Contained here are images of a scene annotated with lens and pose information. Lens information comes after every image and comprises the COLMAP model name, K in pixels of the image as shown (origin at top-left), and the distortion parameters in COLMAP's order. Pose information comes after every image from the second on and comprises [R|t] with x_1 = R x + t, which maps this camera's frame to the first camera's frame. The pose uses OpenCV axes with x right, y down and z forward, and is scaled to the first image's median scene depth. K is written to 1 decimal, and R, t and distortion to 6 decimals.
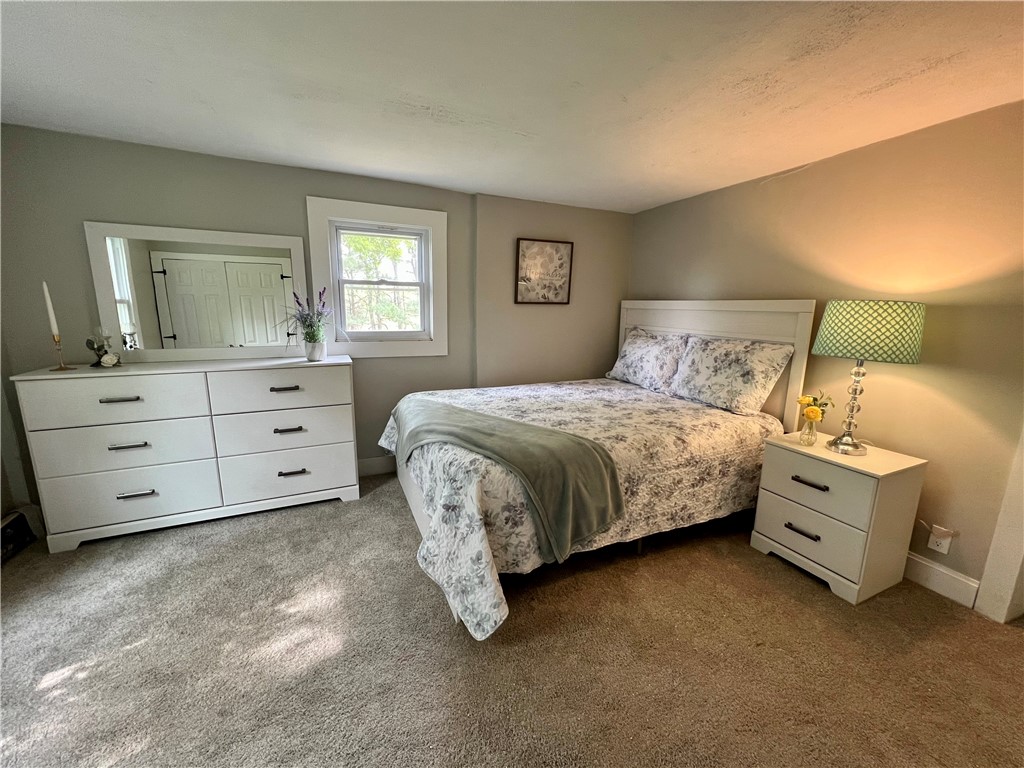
lens RADIAL K [[417.4, 0, 510.8], [0, 417.4, 385.9], [0, 0, 1]] dist [-0.001222, 0.000780]
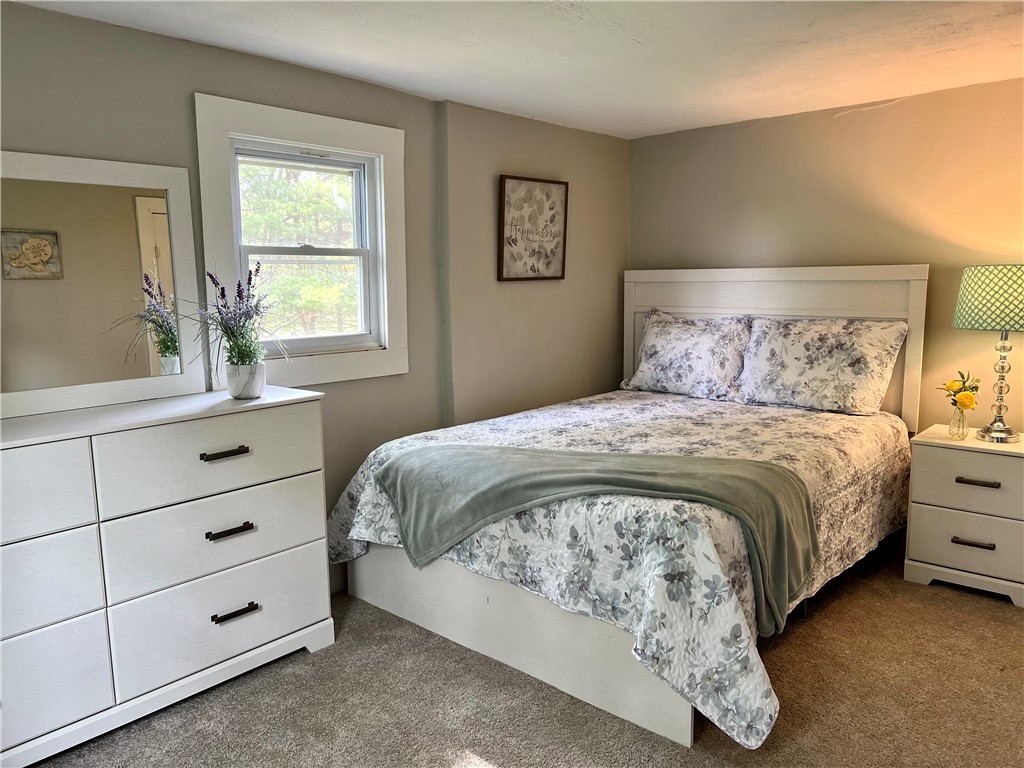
lens RADIAL K [[769.7, 0, 549.2], [0, 769.7, 392.5], [0, 0, 1]] dist [0.053078, -0.057325]
pose [[0.908283, -0.090957, 0.408350, -0.540394], [0.107103, 0.994106, -0.016796, -0.009477], [-0.404415, 0.058990, 0.912671, -0.070581]]
